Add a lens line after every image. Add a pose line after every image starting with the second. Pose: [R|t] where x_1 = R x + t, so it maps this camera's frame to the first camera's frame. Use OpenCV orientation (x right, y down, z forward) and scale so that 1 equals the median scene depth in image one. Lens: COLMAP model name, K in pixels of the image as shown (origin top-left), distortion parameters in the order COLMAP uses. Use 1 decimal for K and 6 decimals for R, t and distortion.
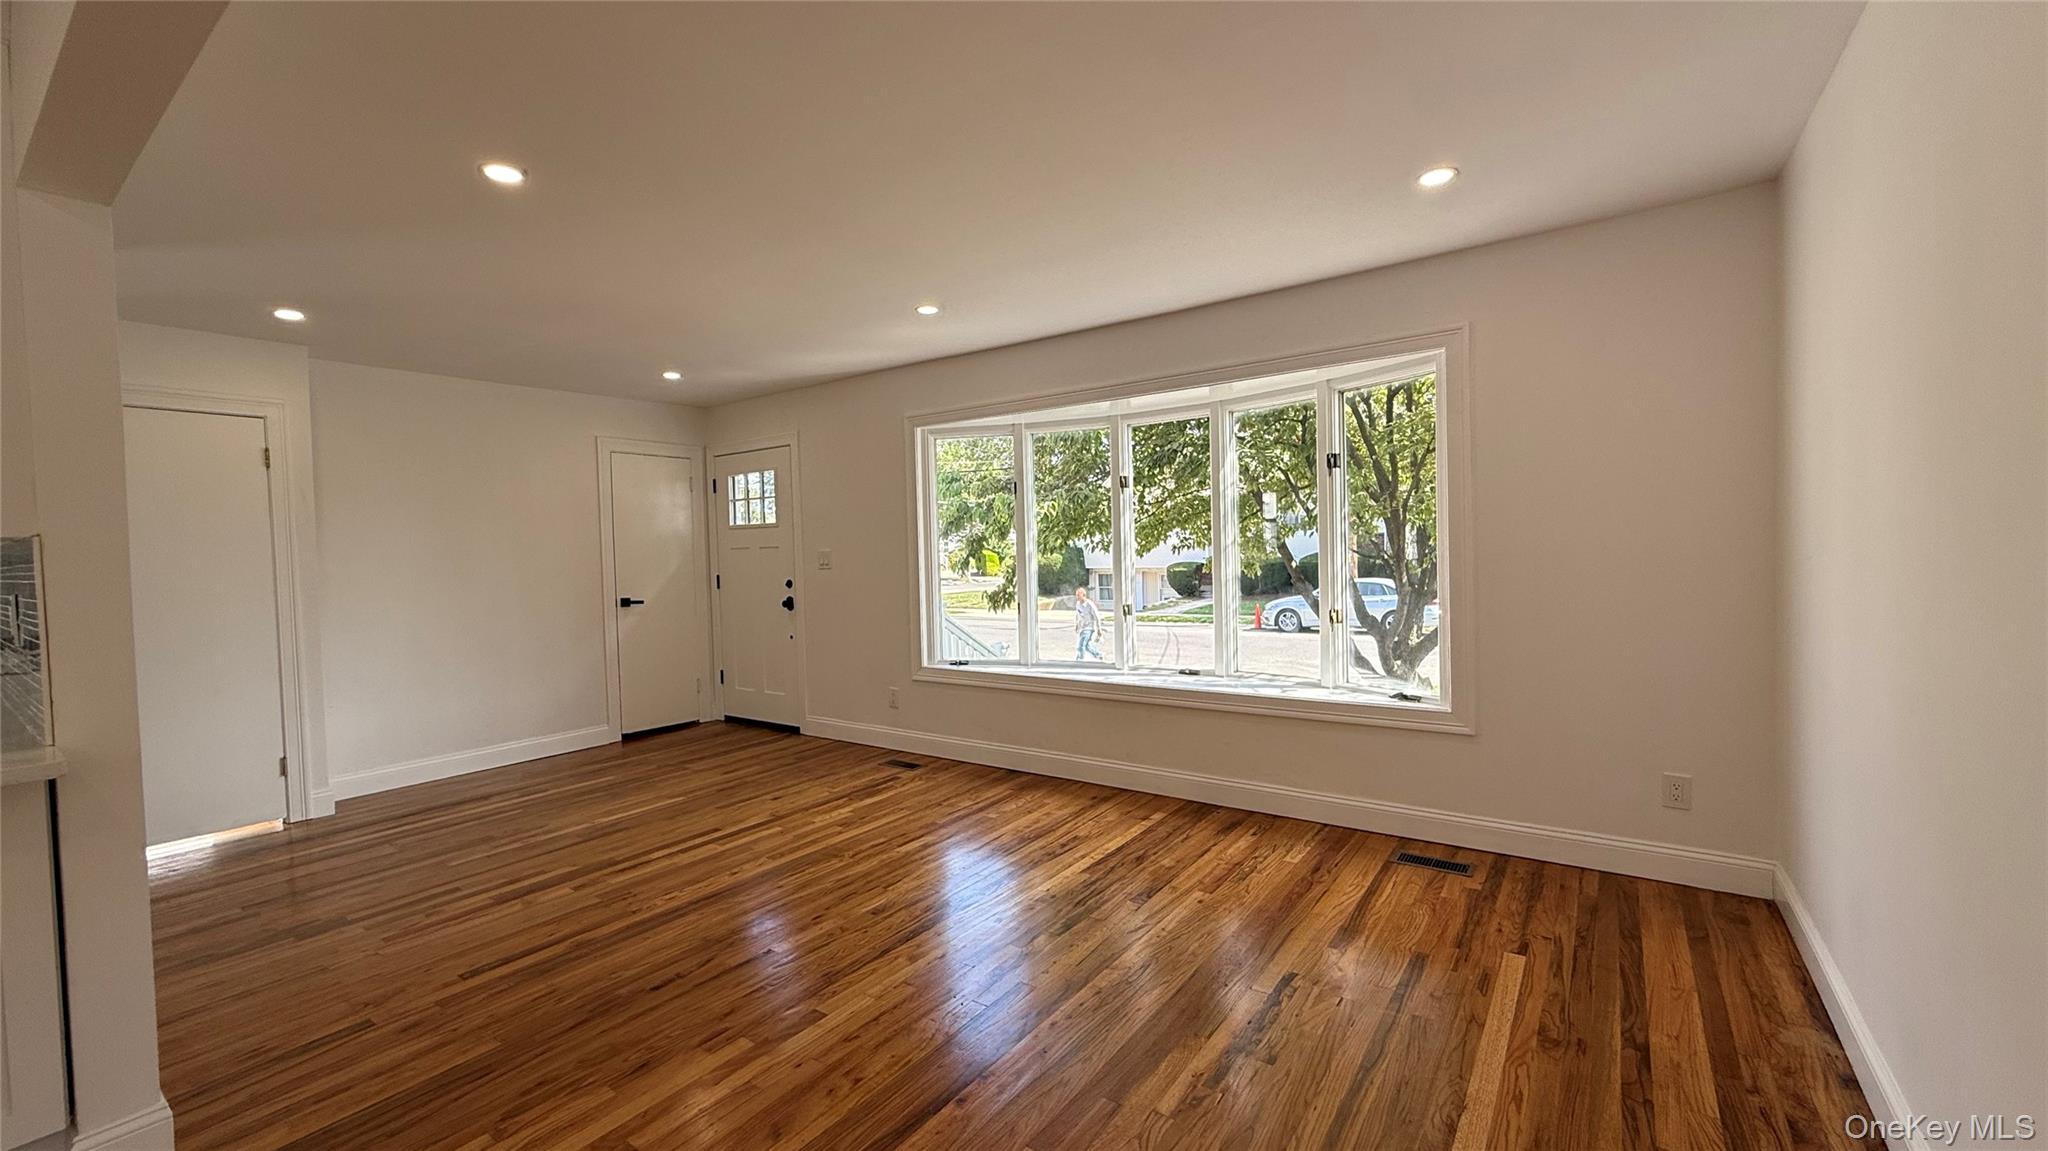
lens RADIAL K [[816.2, 0, 1014.2], [0, 816.2, 578.1], [0, 0, 1]] dist [-0.001795, 0.000612]
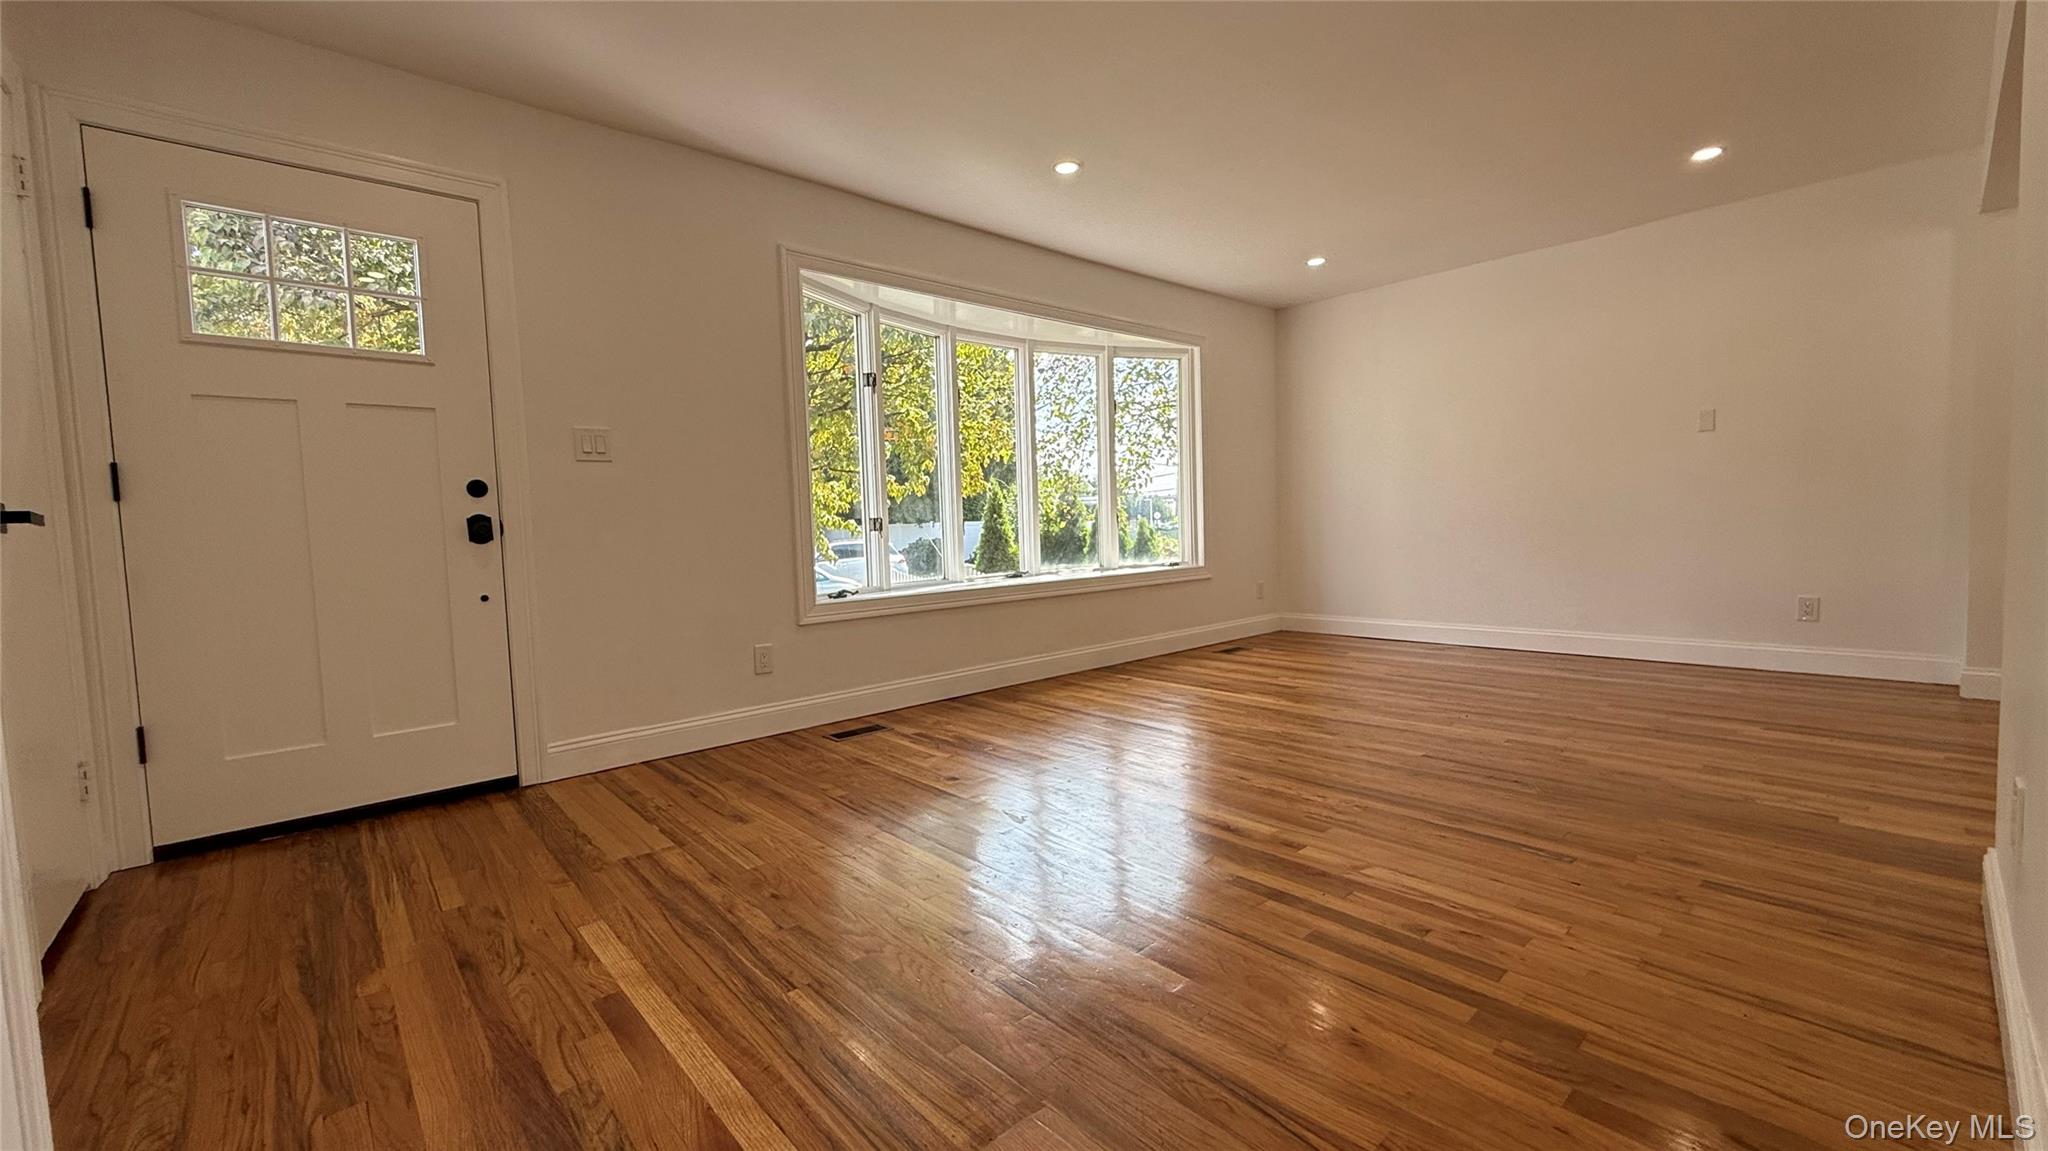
lens RADIAL K [[816.2, 0, 1019.7], [0, 816.2, 576.4], [0, 0, 1]] dist [-0.001795, 0.000612]
pose [[0.209821, -0.043130, 0.976788, -0.982118], [0.060009, 0.997711, 0.031164, 0.091320], [-0.975897, 0.052078, 0.211929, 0.842825]]
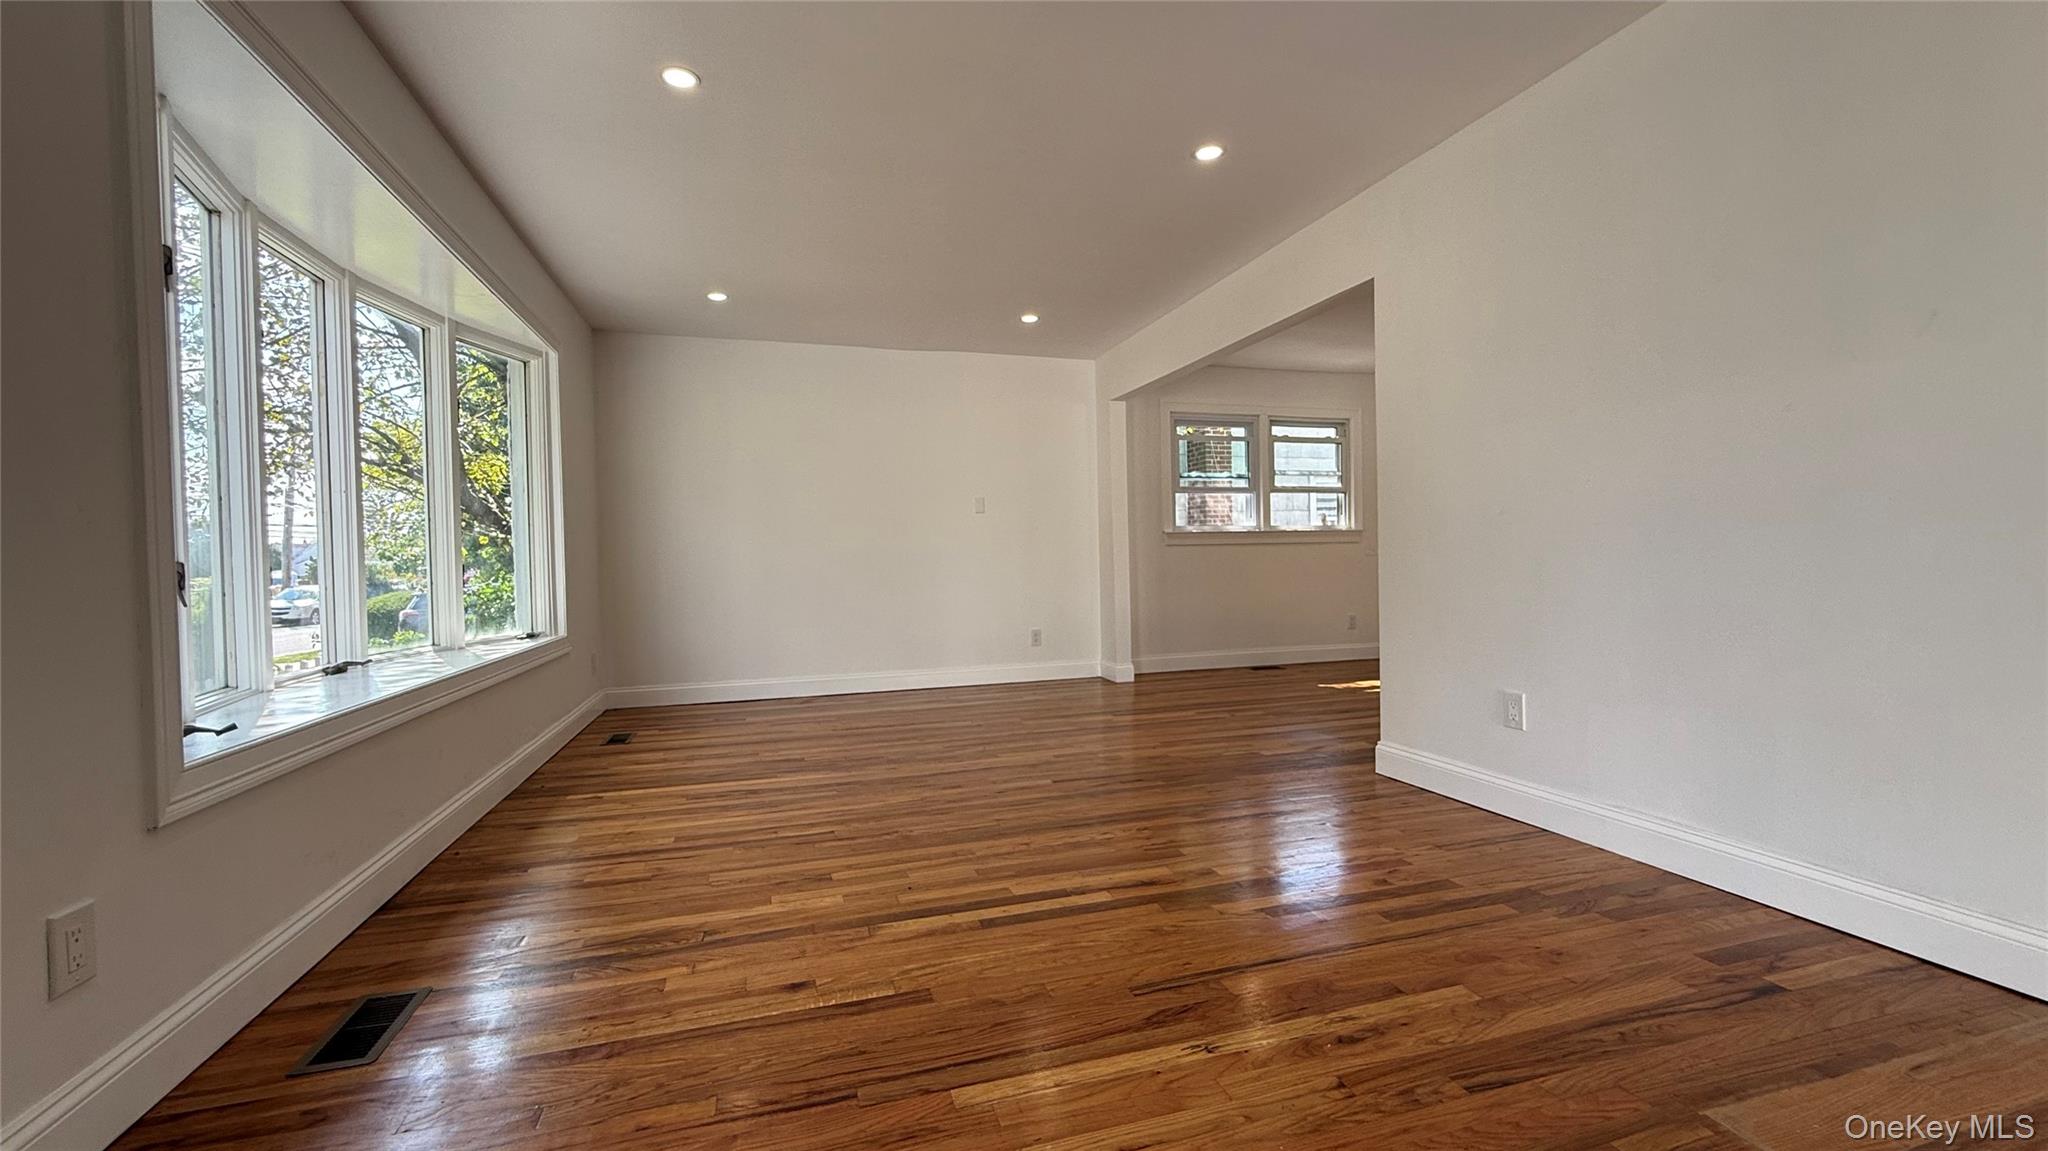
lens RADIAL K [[816.2, 0, 1014.8], [0, 816.2, 576.0], [0, 0, 1]] dist [-0.001795, 0.000612]
pose [[-0.795668, 0.031654, 0.604906, -0.669389], [0.062307, 0.997613, 0.029752, 0.062428], [-0.602521, 0.061362, -0.795741, 1.320004]]
